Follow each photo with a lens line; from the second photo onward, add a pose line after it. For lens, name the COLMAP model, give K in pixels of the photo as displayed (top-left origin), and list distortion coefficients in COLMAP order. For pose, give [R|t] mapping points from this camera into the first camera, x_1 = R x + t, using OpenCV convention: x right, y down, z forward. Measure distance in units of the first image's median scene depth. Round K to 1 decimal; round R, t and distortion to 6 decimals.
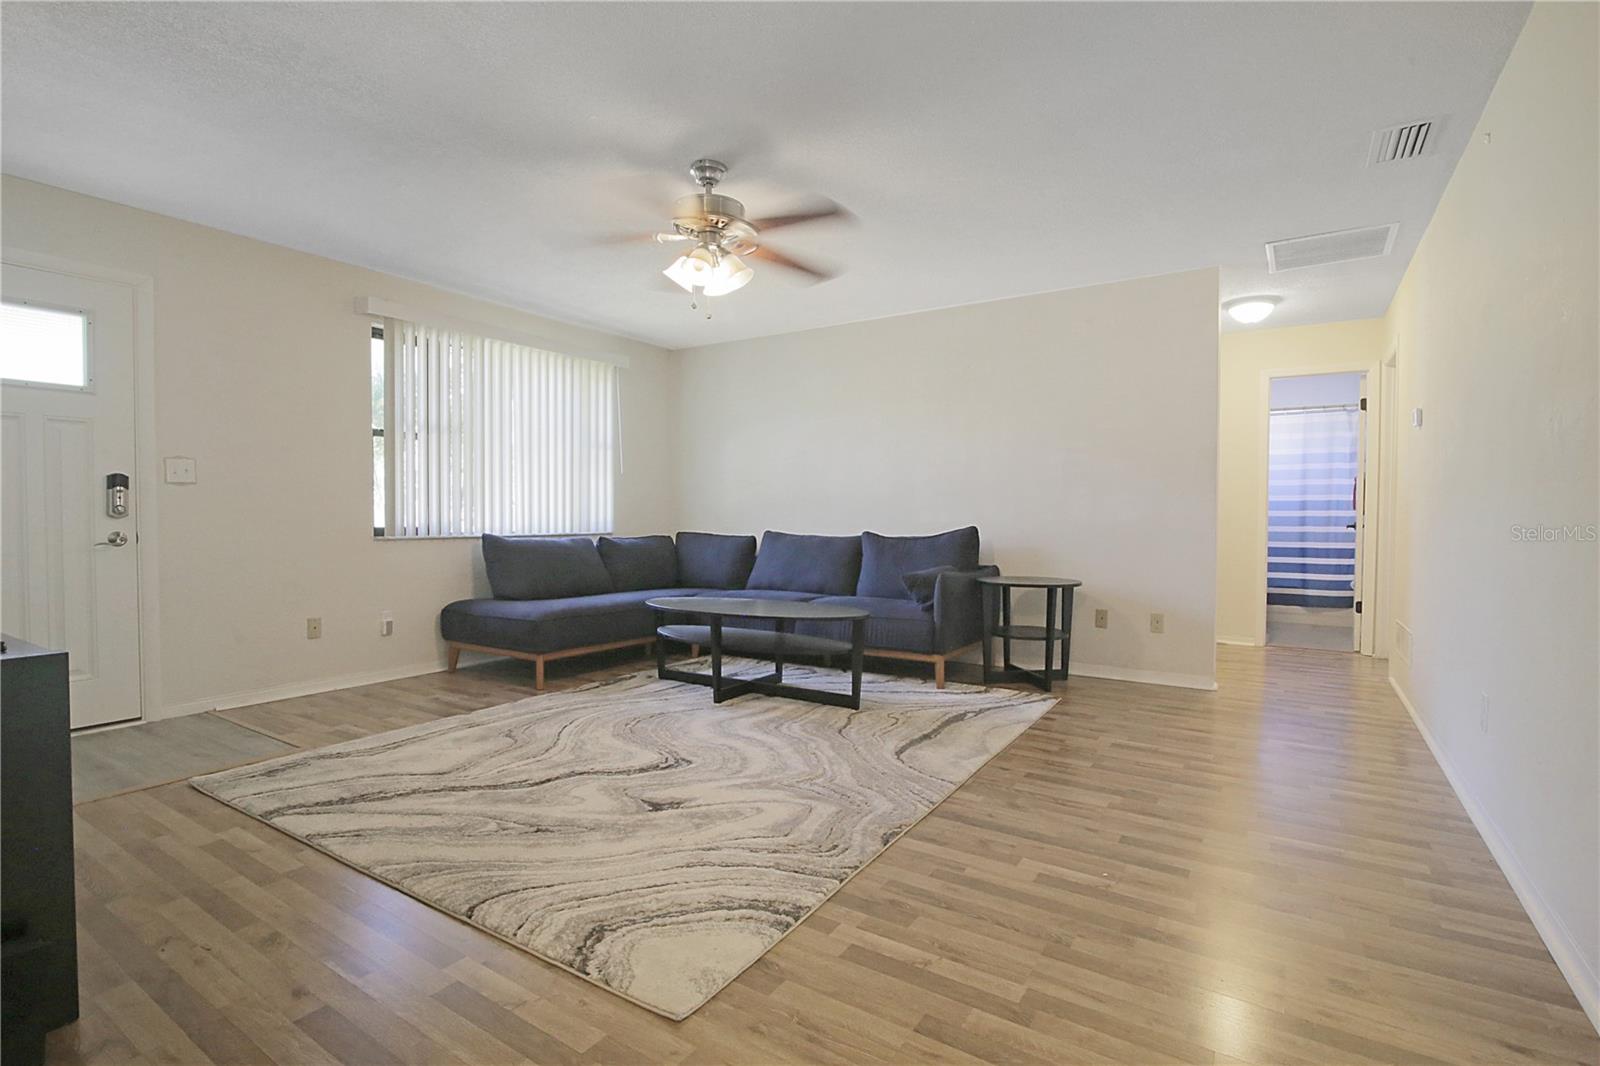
lens RADIAL K [[761.0, 0, 760.7], [0, 761.0, 521.1], [0, 0, 1]] dist [-0.015424, 0.000856]
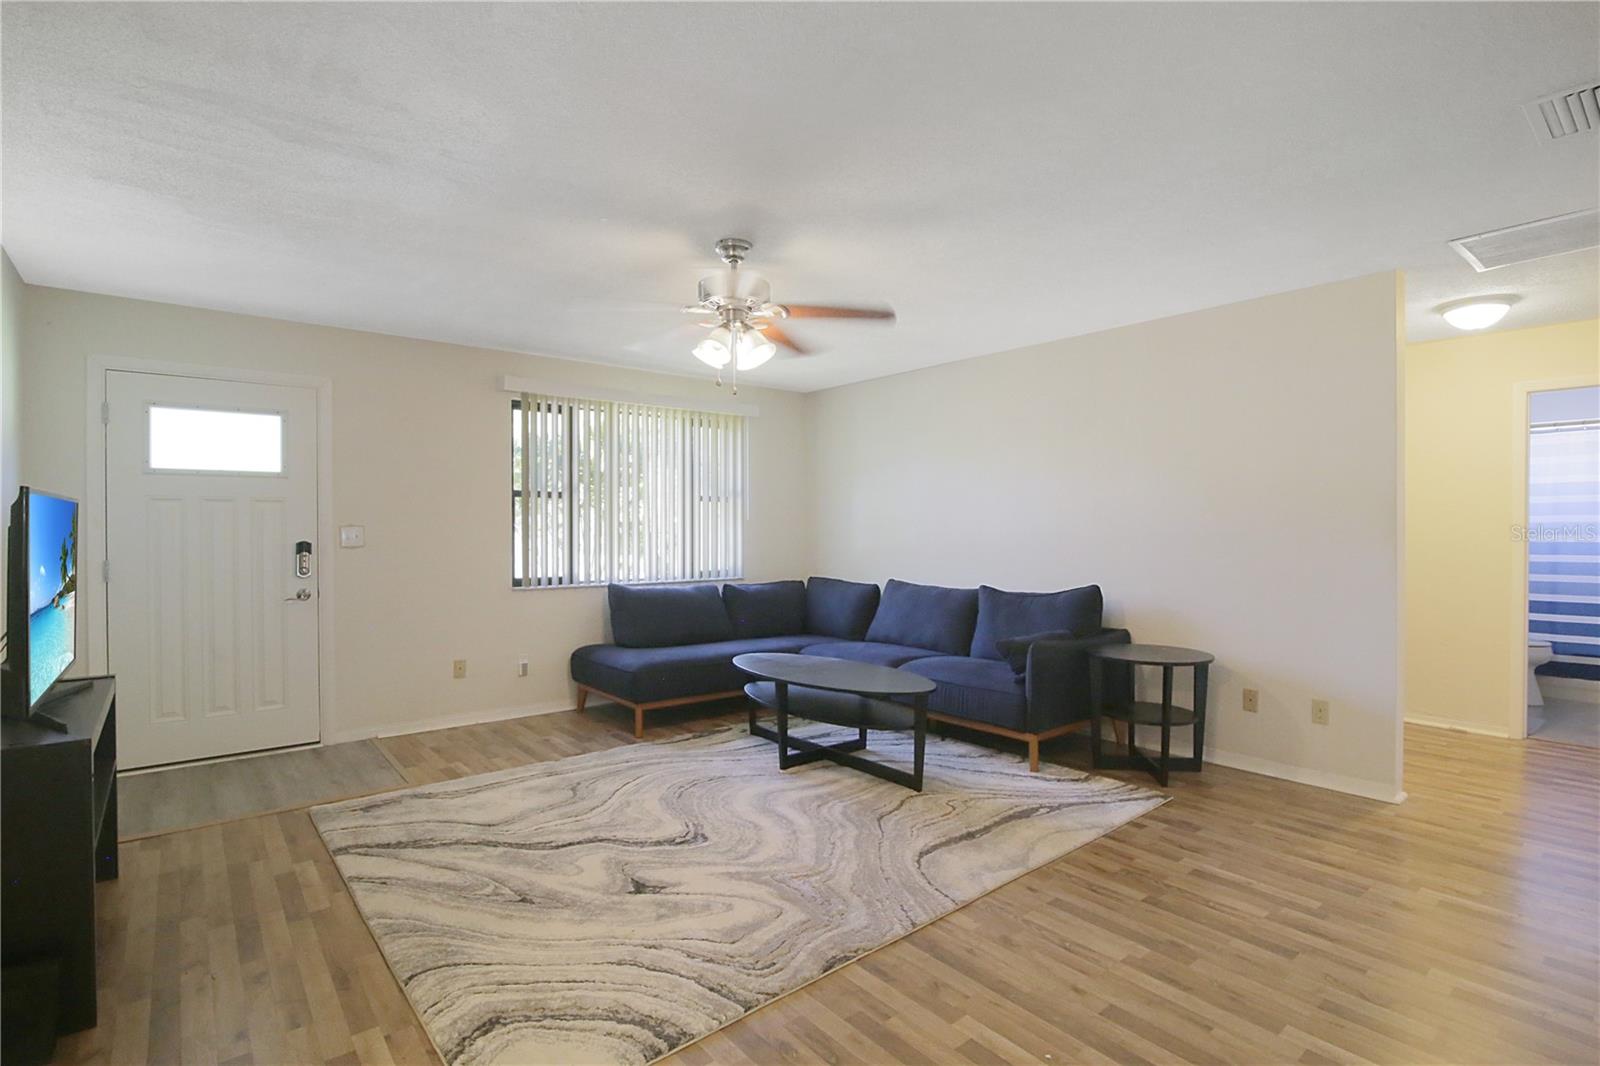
lens RADIAL K [[761.0, 0, 761.5], [0, 761.0, 524.2], [0, 0, 1]] dist [-0.015424, 0.000856]
pose [[0.953492, -0.008775, -0.301292, 0.241118], [0.004341, 0.999872, -0.015384, -0.071848], [0.301388, 0.013360, 0.953408, 0.048657]]
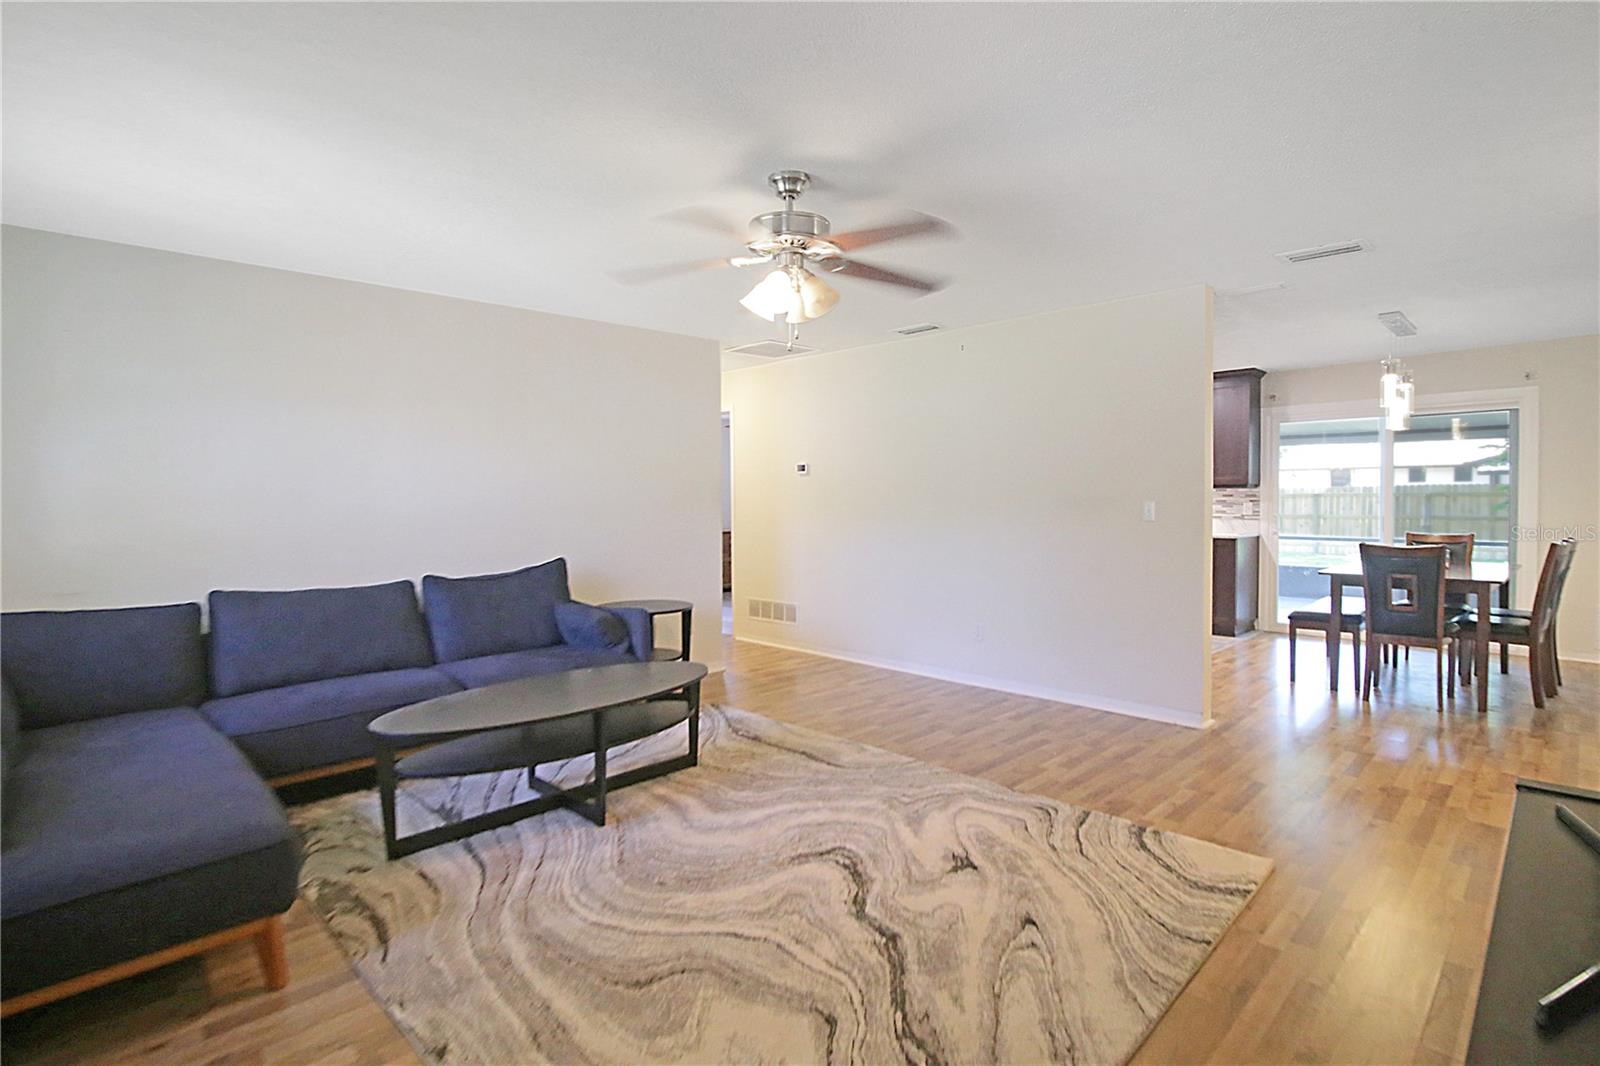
lens RADIAL K [[827.3, 0, 804.1], [0, 827.3, 525.8], [0, 0, 1]] dist [-0.023976, -0.003224]
pose [[0.159473, -0.043154, 0.986259, -0.892734], [0.017828, 0.999007, 0.040829, -0.090762], [-0.987041, 0.011072, 0.160084, 0.747068]]
